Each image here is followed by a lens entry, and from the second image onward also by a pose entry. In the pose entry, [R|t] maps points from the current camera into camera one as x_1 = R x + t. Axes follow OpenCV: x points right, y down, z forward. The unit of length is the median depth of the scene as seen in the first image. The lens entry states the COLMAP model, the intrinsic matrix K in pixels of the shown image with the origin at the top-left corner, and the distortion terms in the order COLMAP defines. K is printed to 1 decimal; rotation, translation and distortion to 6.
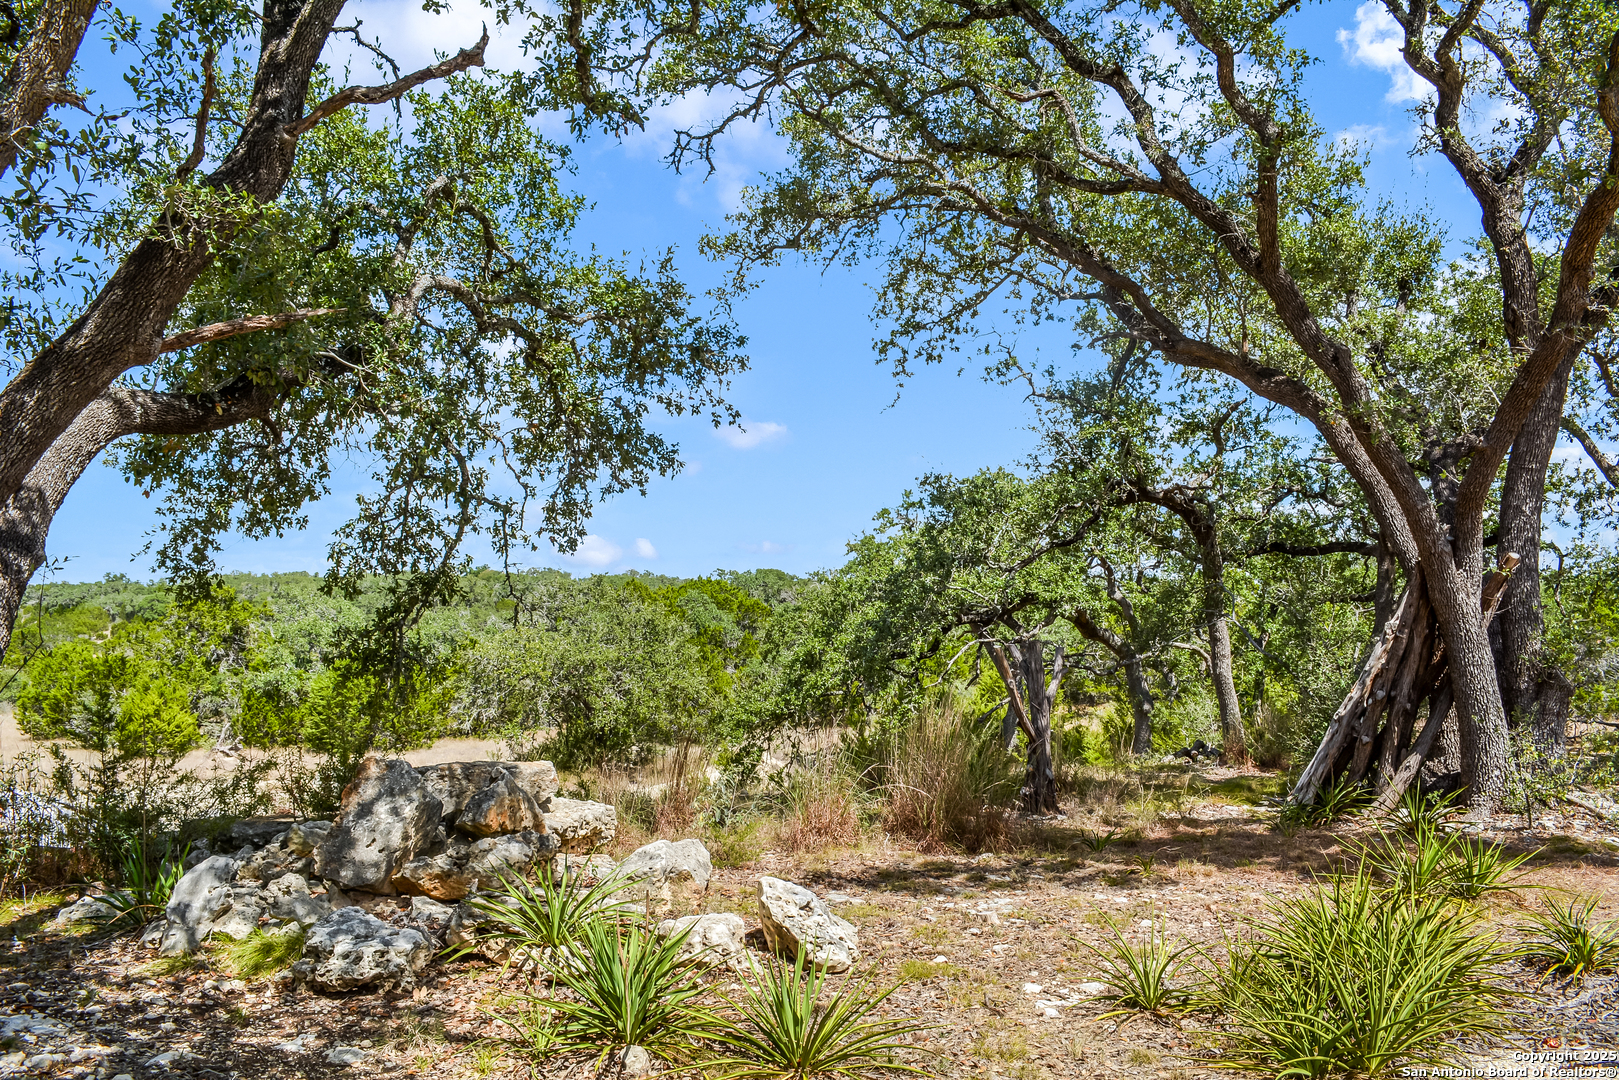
lens RADIAL K [[1250.9, 0, 809.5], [0, 1250.9, 540.0], [0, 0, 1]] dist [-0.118856, -0.001073]
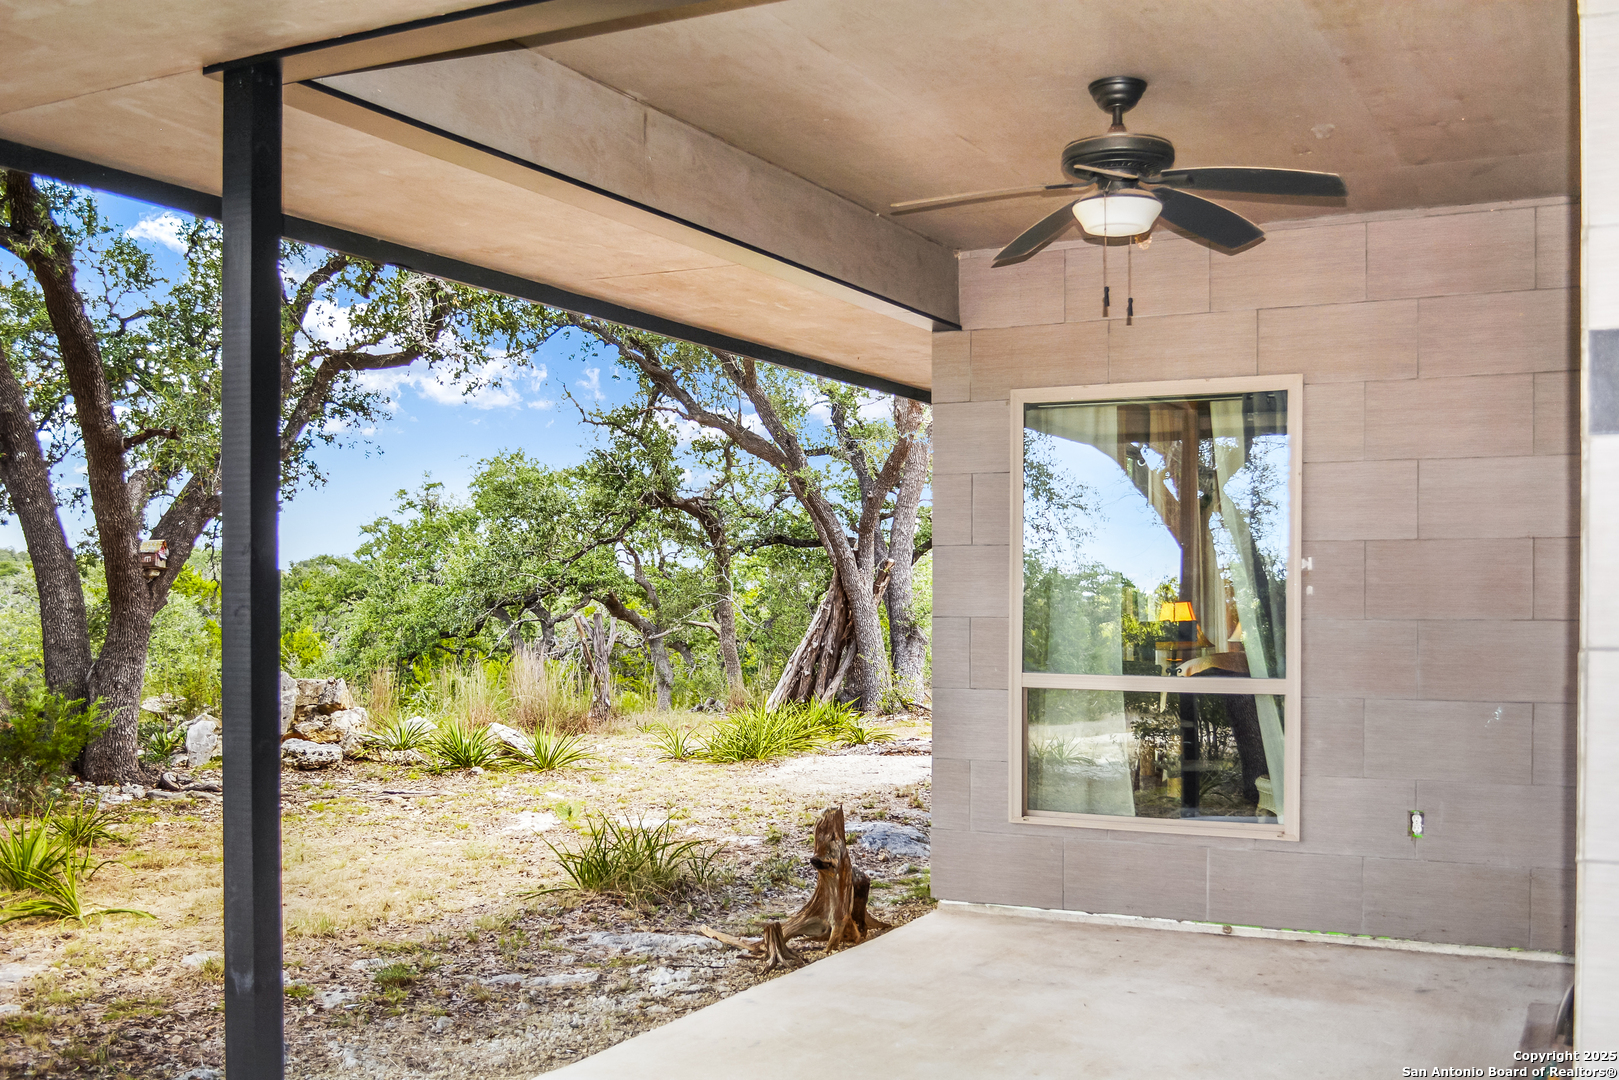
lens RADIAL K [[1674.0, 0, 809.5], [0, 1674.0, 540.0], [0, 0, 1]] dist [-0.004772, -0.001403]
pose [[0.937949, 0.006419, 0.346714, -0.159120], [-0.014677, 0.999668, 0.021198, -0.030317], [-0.346462, -0.024972, 0.937731, -0.553219]]
